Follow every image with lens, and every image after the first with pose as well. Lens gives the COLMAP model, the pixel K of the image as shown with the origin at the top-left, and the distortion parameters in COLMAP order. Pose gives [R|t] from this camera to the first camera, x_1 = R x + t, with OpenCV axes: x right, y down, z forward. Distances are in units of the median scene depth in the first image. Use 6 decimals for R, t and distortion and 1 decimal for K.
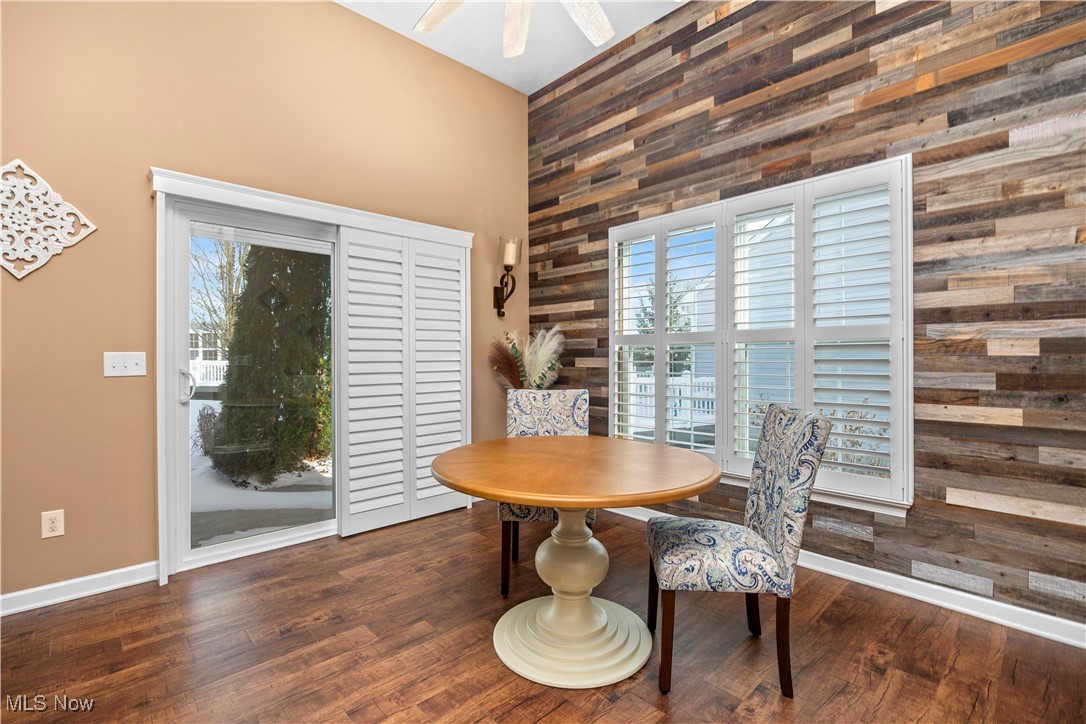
lens RADIAL K [[494.6, 0, 527.9], [0, 494.6, 357.1], [0, 0, 1]] dist [-0.011091, 0.000583]
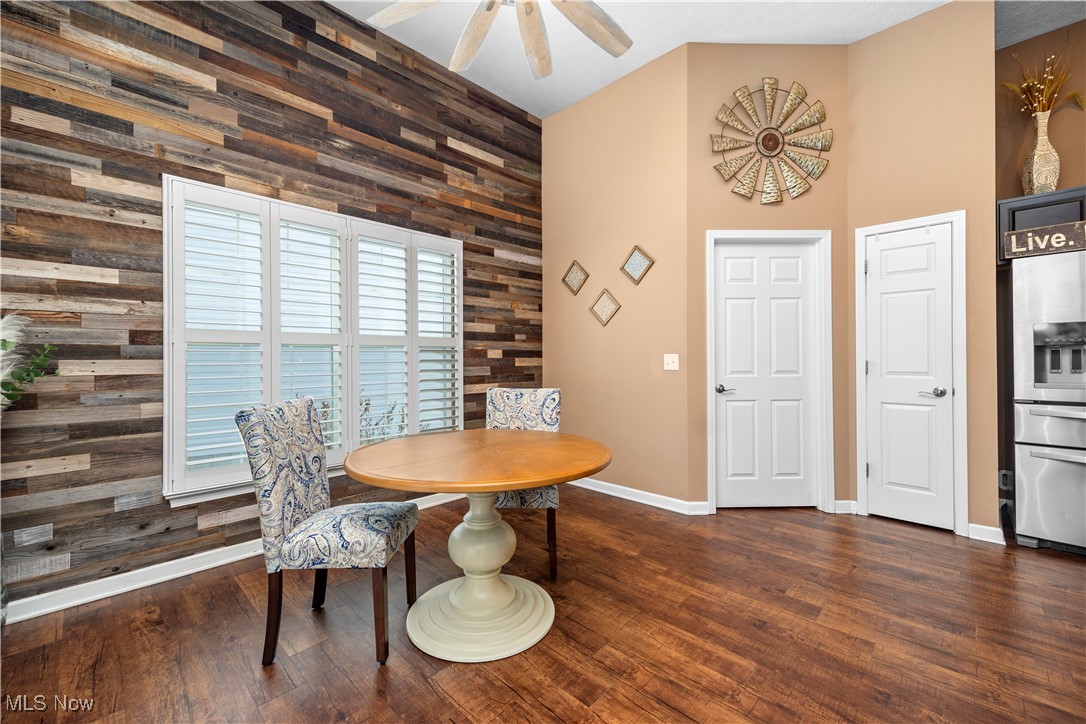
lens RADIAL K [[430.8, 0, 549.3], [0, 430.8, 358.2], [0, 0, 1]] dist [0.007996, -0.000330]
pose [[-0.061138, 0.003210, 0.998124, -0.584696], [0.003507, 0.999989, -0.003001, 0.003257], [-0.998123, 0.003317, -0.061149, 0.609253]]
